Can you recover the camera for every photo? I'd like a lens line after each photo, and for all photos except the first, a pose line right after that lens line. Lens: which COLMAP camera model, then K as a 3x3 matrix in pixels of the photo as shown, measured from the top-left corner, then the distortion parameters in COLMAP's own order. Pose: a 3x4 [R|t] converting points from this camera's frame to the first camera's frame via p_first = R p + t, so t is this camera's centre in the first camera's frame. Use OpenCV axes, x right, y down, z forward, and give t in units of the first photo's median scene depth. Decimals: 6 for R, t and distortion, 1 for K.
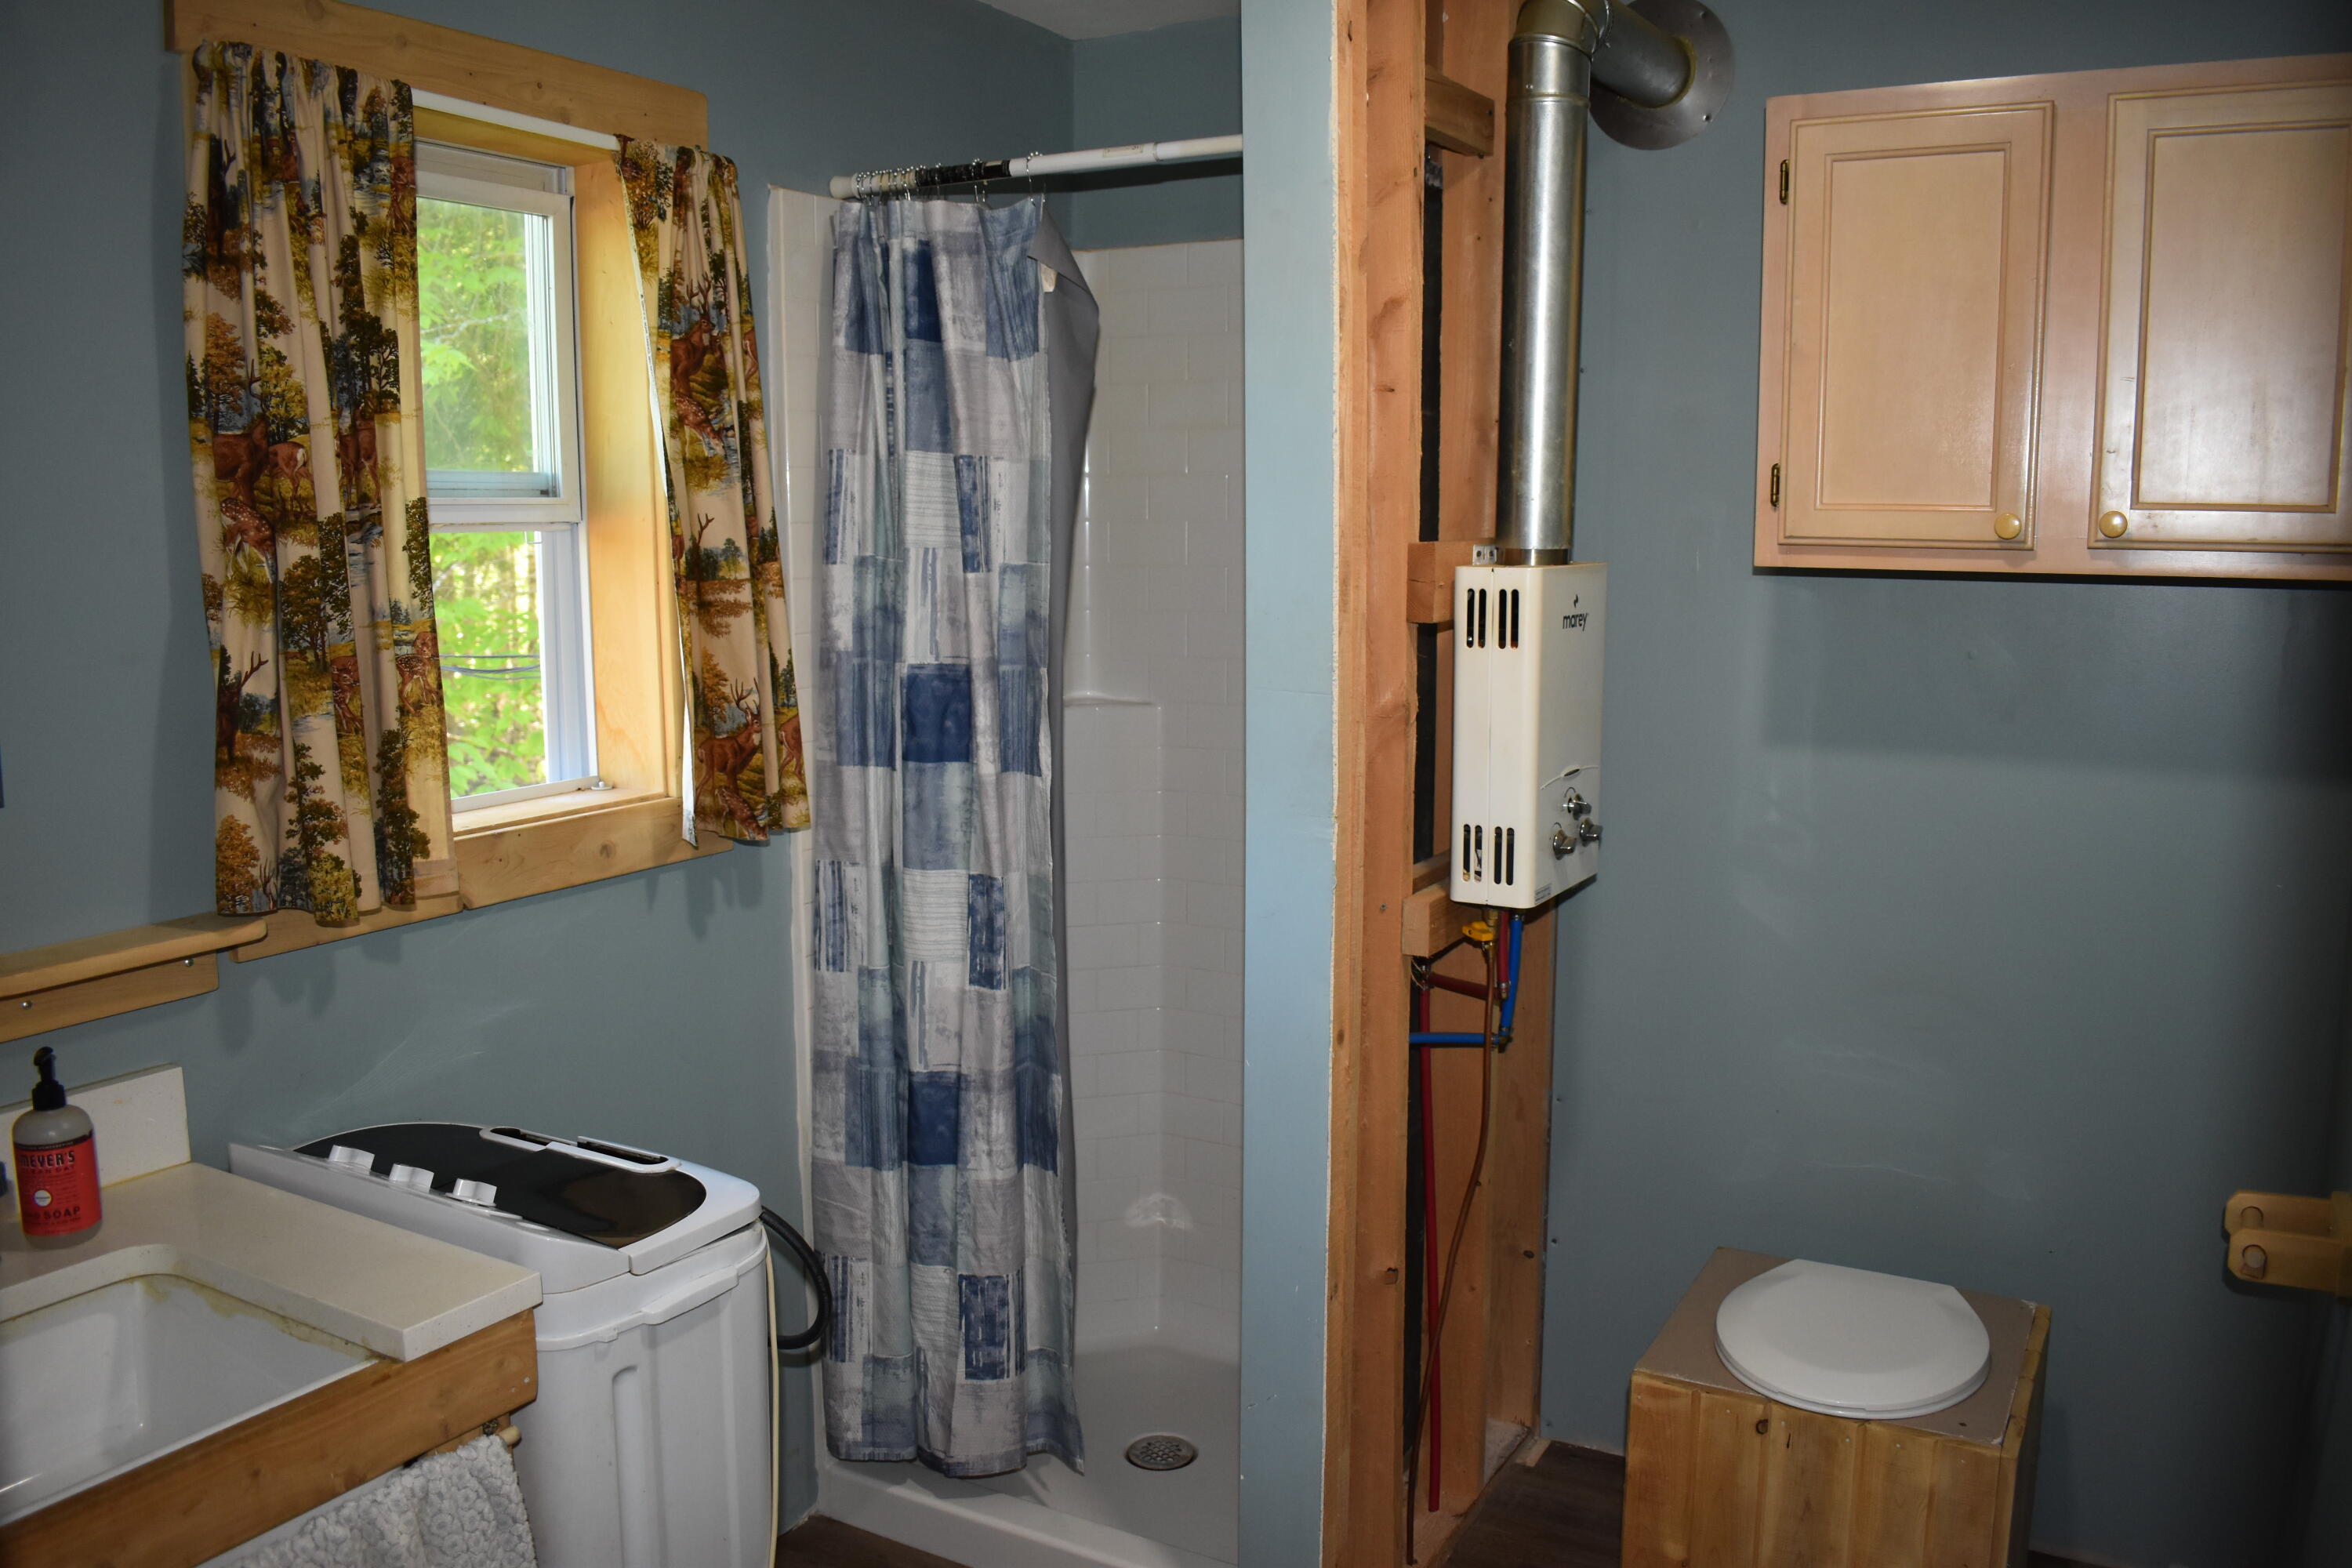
lens RADIAL K [[1840.2, 0, 1176.0], [0, 1840.2, 784.0], [0, 0, 1]] dist [-0.093243, 0.013482]
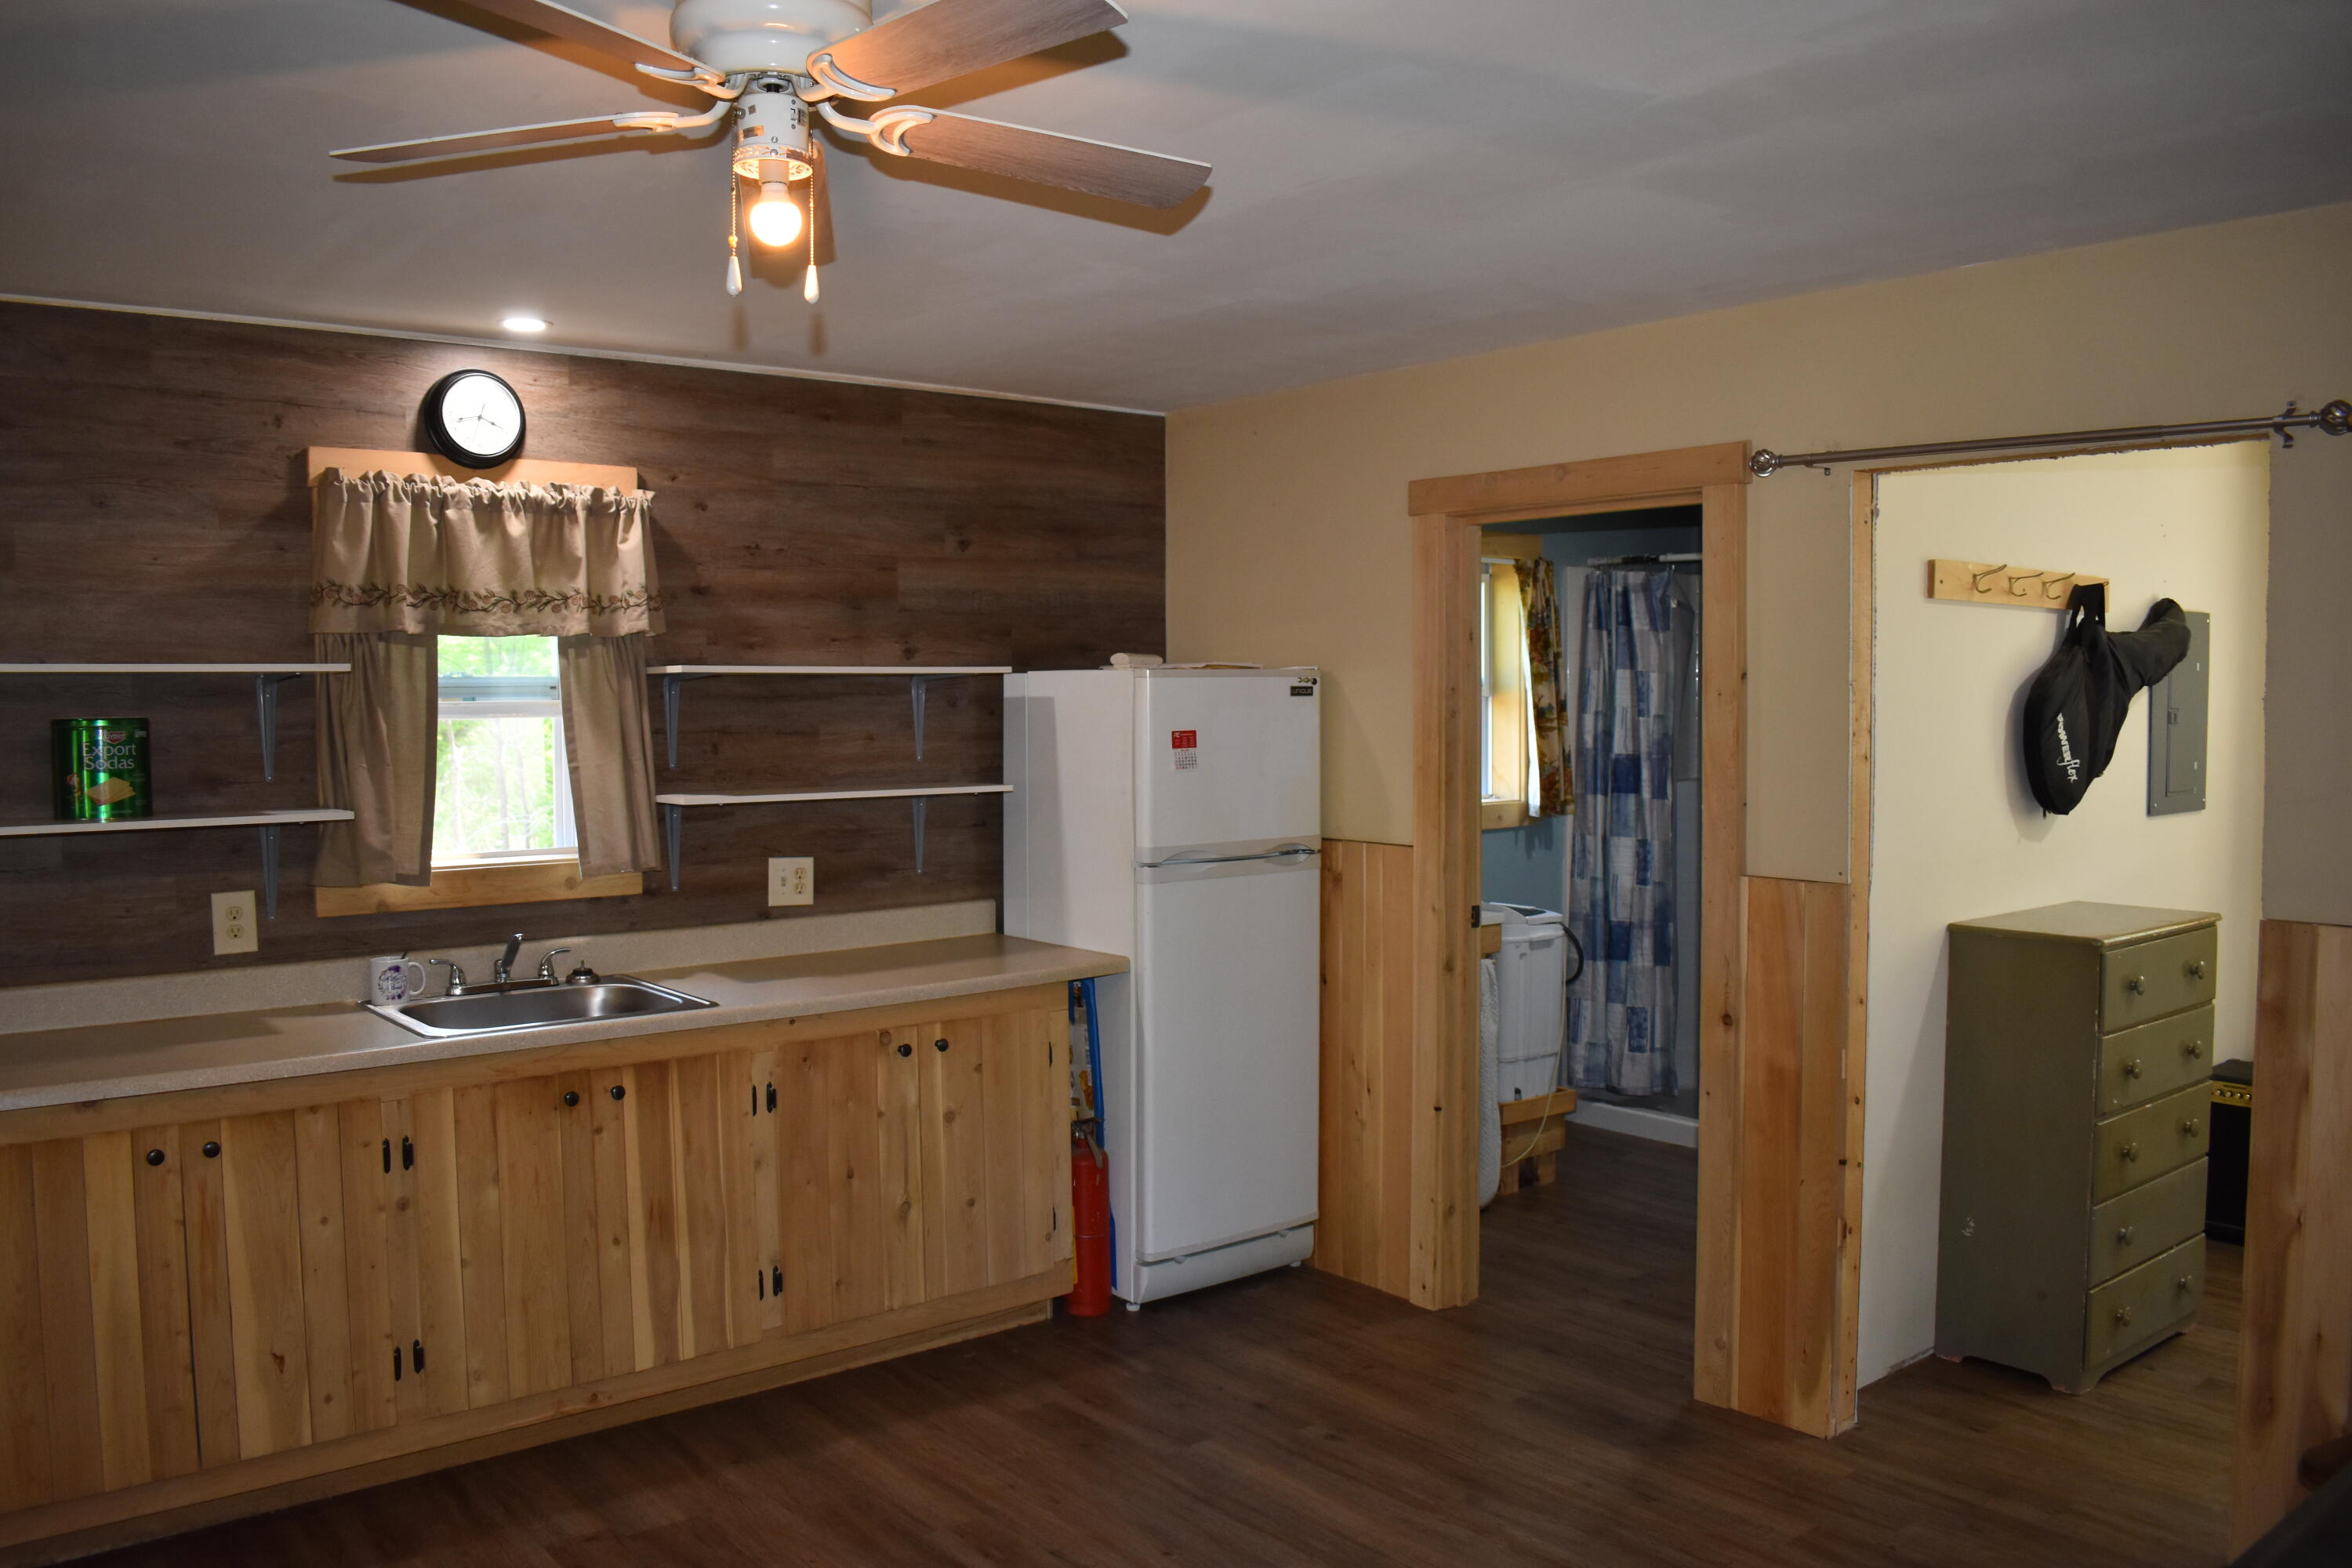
lens RADIAL K [[1840.2, 0, 1176.0], [0, 1840.2, 784.0], [0, 0, 1]] dist [-0.093243, 0.013482]
pose [[0.933970, 0.016537, -0.356968, 0.184792], [-0.048693, 0.995501, -0.081283, 0.205868], [0.354018, 0.093298, 0.930573, -1.514653]]
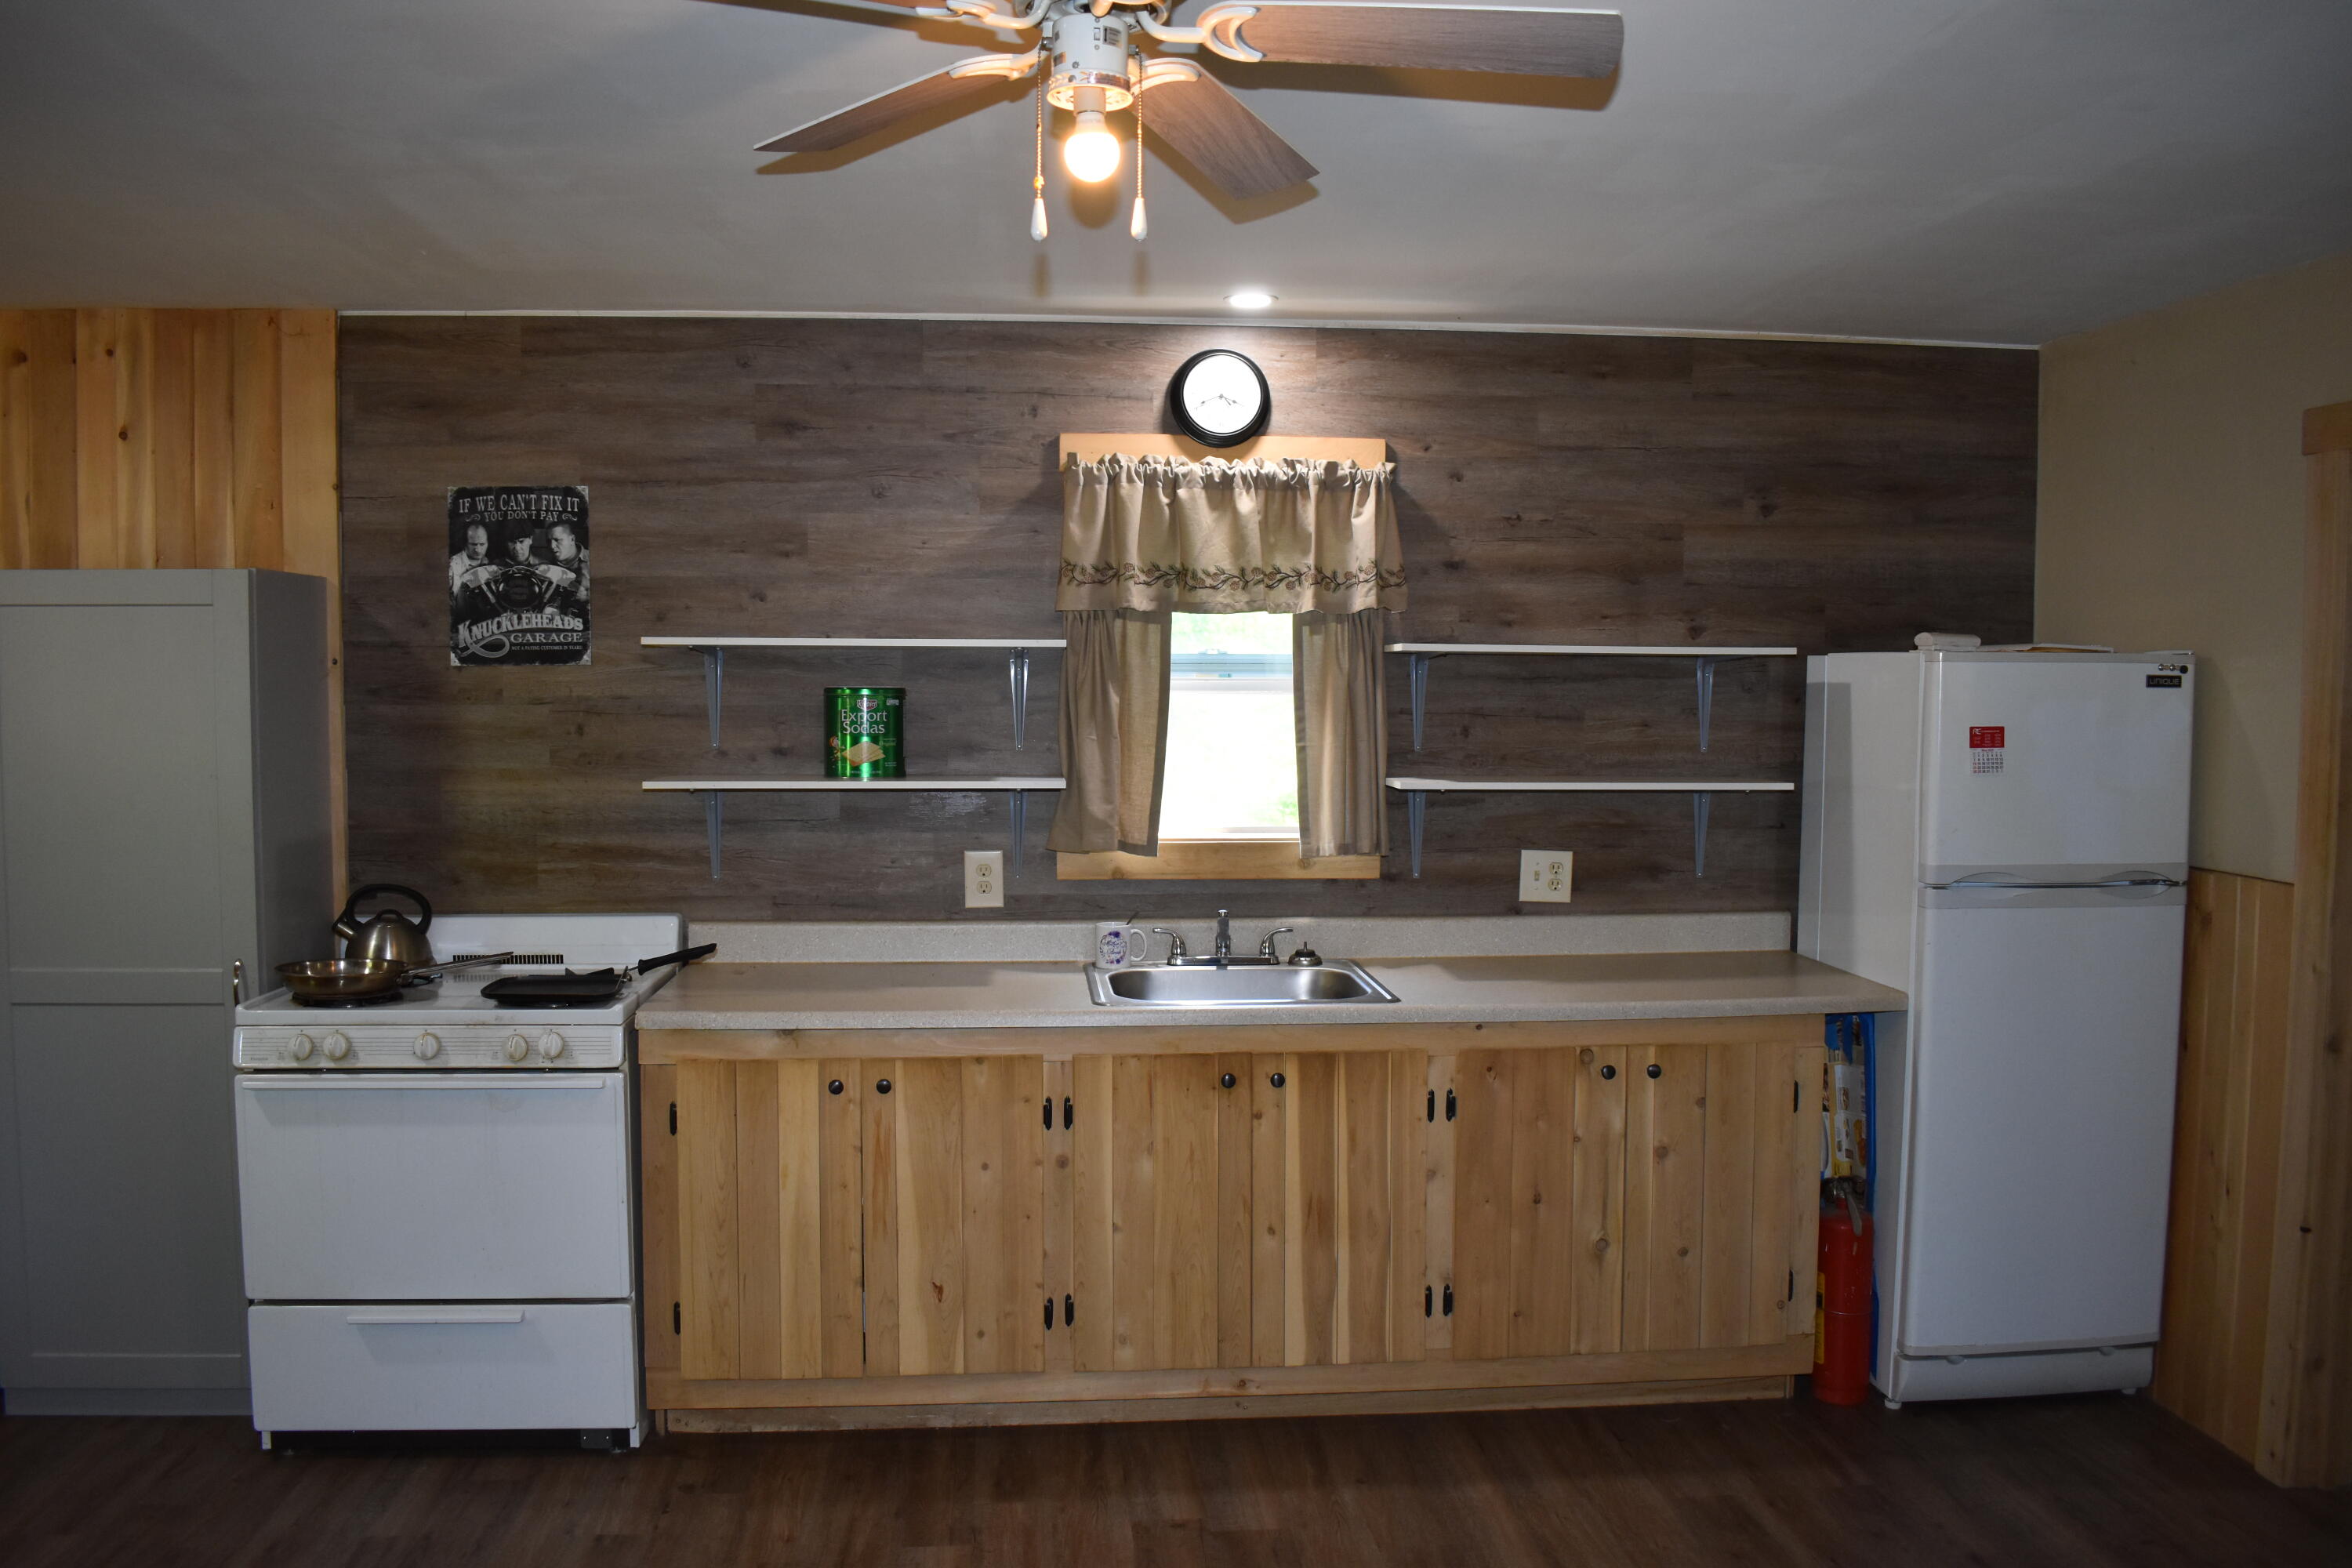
lens RADIAL K [[1840.2, 0, 1176.0], [0, 1840.2, 784.0], [0, 0, 1]] dist [-0.093243, 0.013482]
pose [[0.573824, 0.056607, -0.817020, 0.362497], [-0.123496, 0.992182, -0.017993, 0.161805], [0.809614, 0.111223, 0.576328, -1.218356]]
